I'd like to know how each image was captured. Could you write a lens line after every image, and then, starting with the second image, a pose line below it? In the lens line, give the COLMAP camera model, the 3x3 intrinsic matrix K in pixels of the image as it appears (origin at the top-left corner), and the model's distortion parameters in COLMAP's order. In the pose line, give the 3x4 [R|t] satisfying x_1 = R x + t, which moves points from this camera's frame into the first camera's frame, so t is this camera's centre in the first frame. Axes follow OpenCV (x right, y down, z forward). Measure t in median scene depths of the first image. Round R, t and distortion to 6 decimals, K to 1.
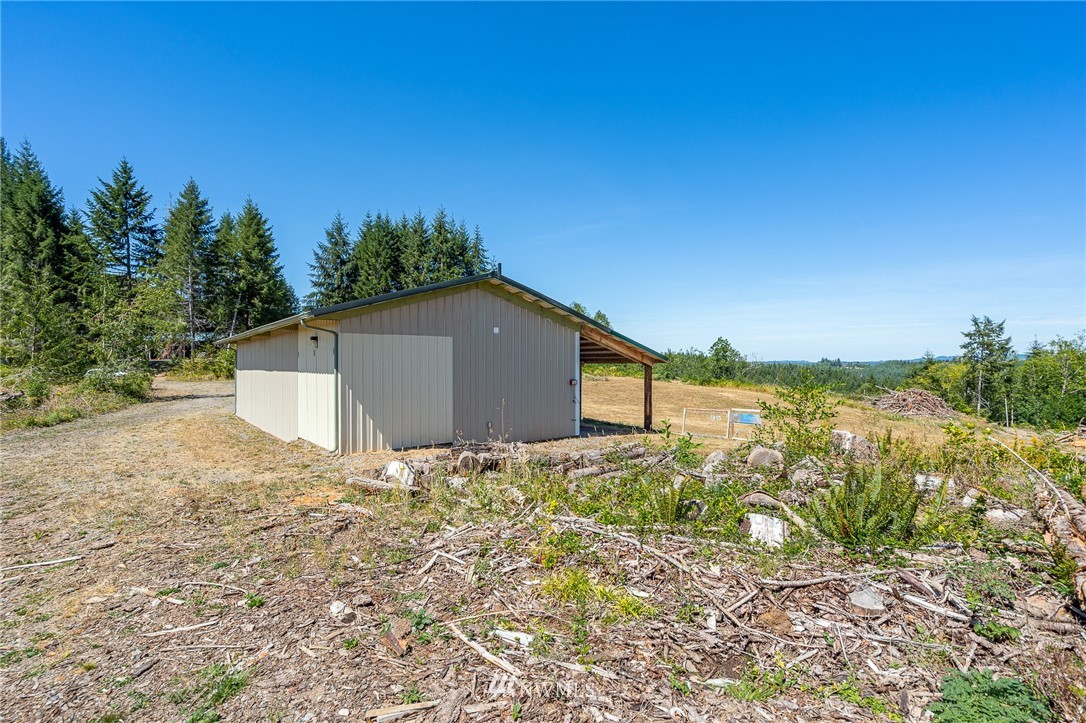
lens RADIAL K [[483.1, 0, 543.0], [0, 483.1, 361.5], [0, 0, 1]] dist [-0.000677, 0.000300]
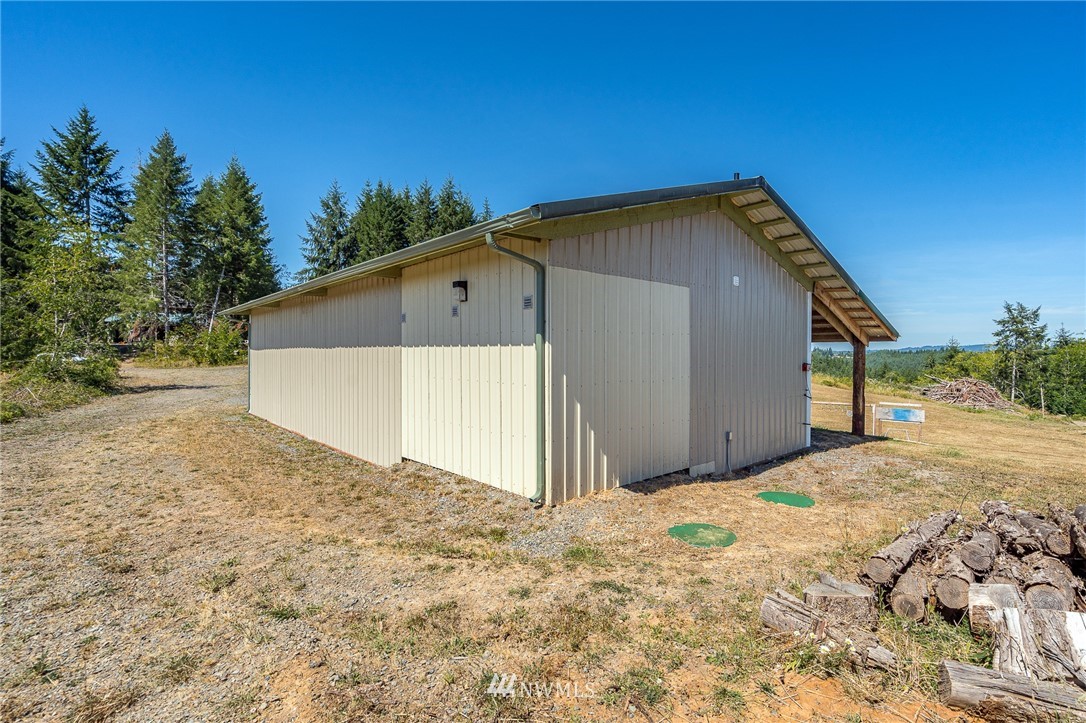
lens RADIAL K [[499.2, 0, 557.6], [0, 499.2, 348.7], [0, 0, 1]] dist [-0.001989, 0.000091]
pose [[0.998726, 0.004019, 0.050299, -0.077554], [-0.003921, 0.999990, -0.002059, 0.005305], [-0.050307, 0.001859, 0.998732, 0.083897]]
